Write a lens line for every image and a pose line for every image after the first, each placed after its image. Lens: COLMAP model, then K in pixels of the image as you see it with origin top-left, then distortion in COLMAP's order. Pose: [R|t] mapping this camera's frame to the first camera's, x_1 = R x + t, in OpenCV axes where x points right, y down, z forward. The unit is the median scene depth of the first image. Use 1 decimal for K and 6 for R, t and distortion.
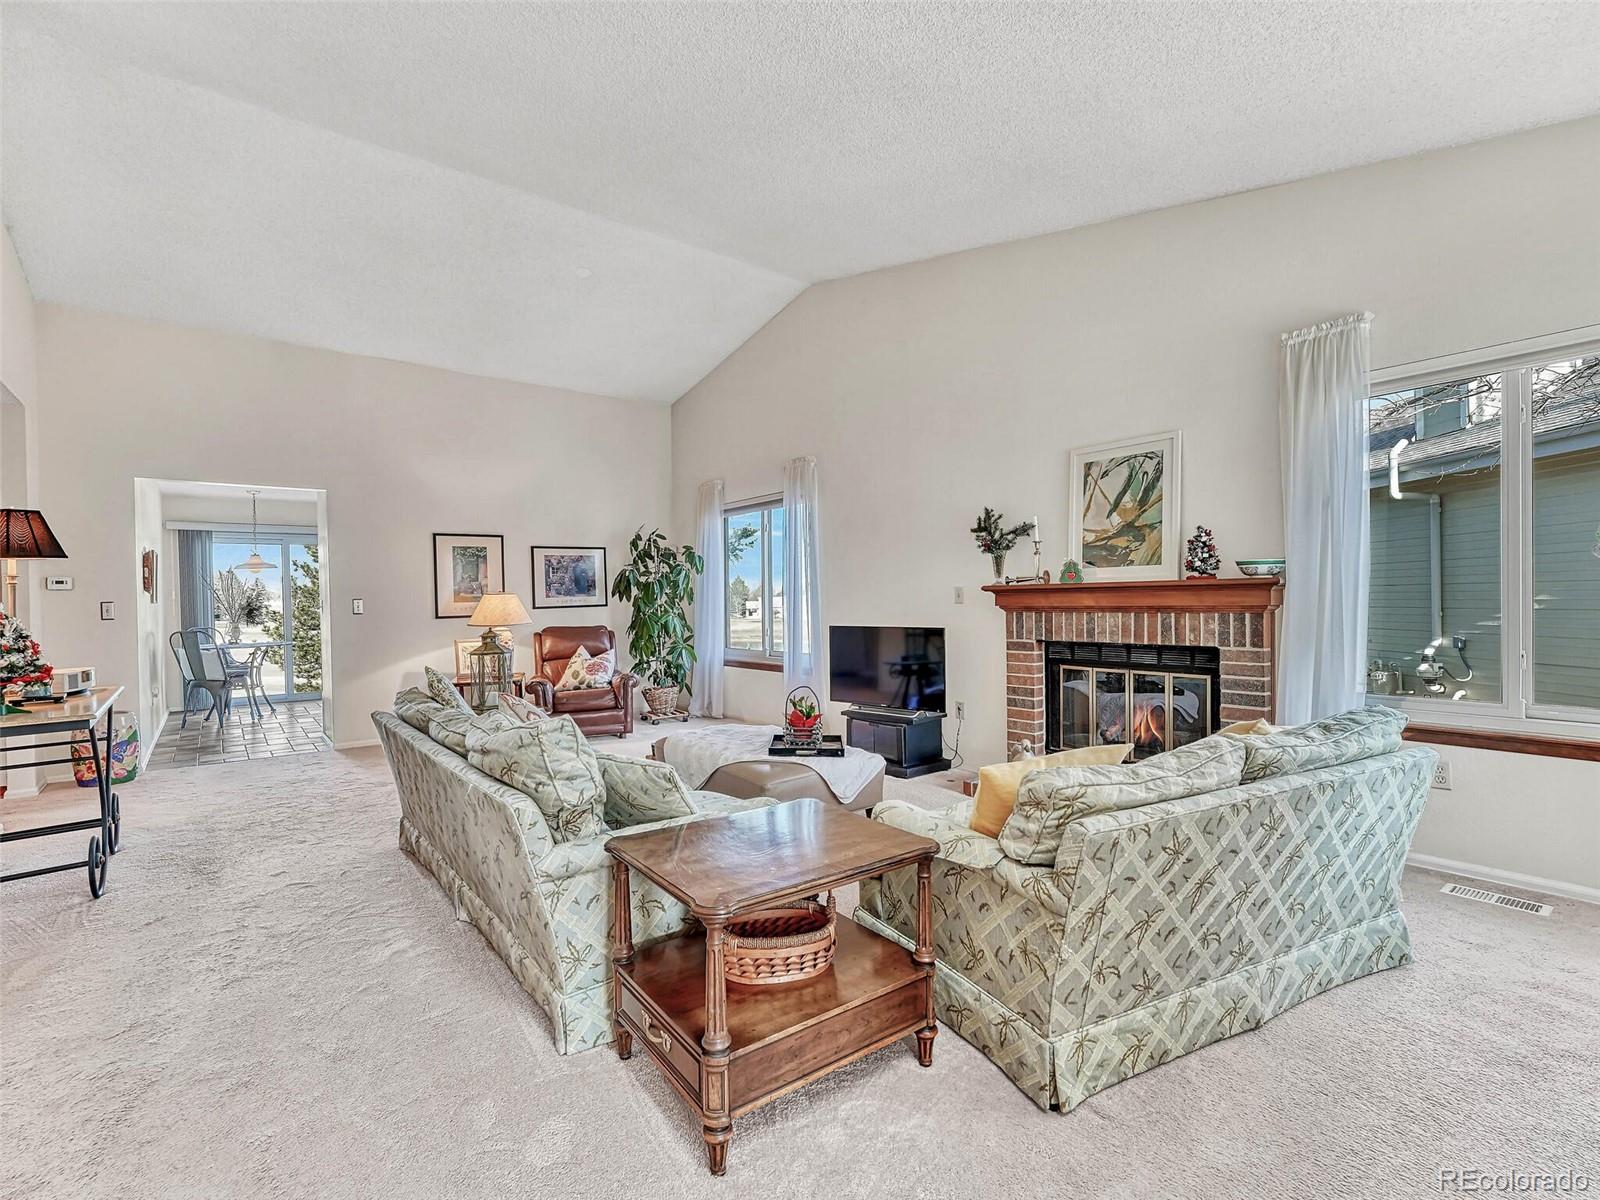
lens RADIAL K [[789.1, 0, 800.7], [0, 789.1, 616.5], [0, 0, 1]] dist [-0.001779, -0.000498]
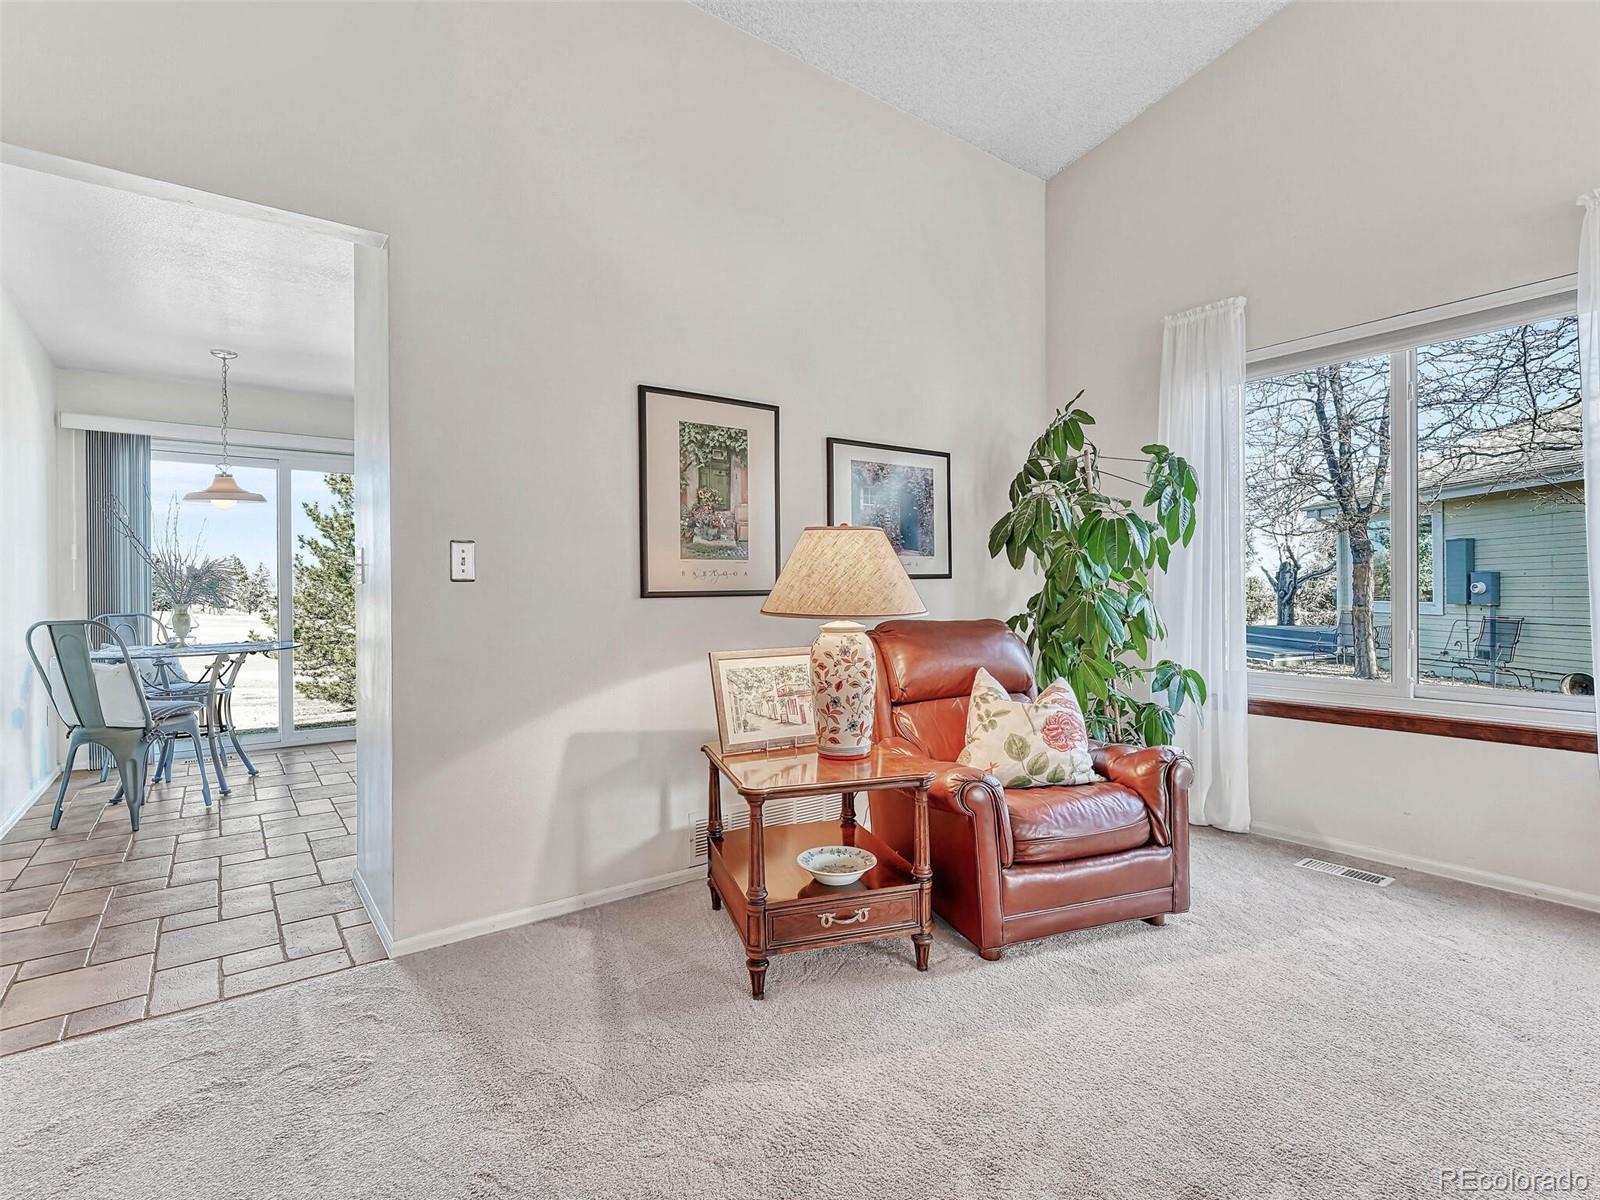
lens RADIAL K [[777.9, 0, 774.9], [0, 777.9, 600.9], [0, 0, 1]] dist [0.002796, 0.000268]
pose [[0.999671, 0.010518, -0.023406, -0.380211], [-0.010808, 0.999866, -0.012305, 0.008389], [0.023273, 0.012554, 0.999650, 0.597601]]
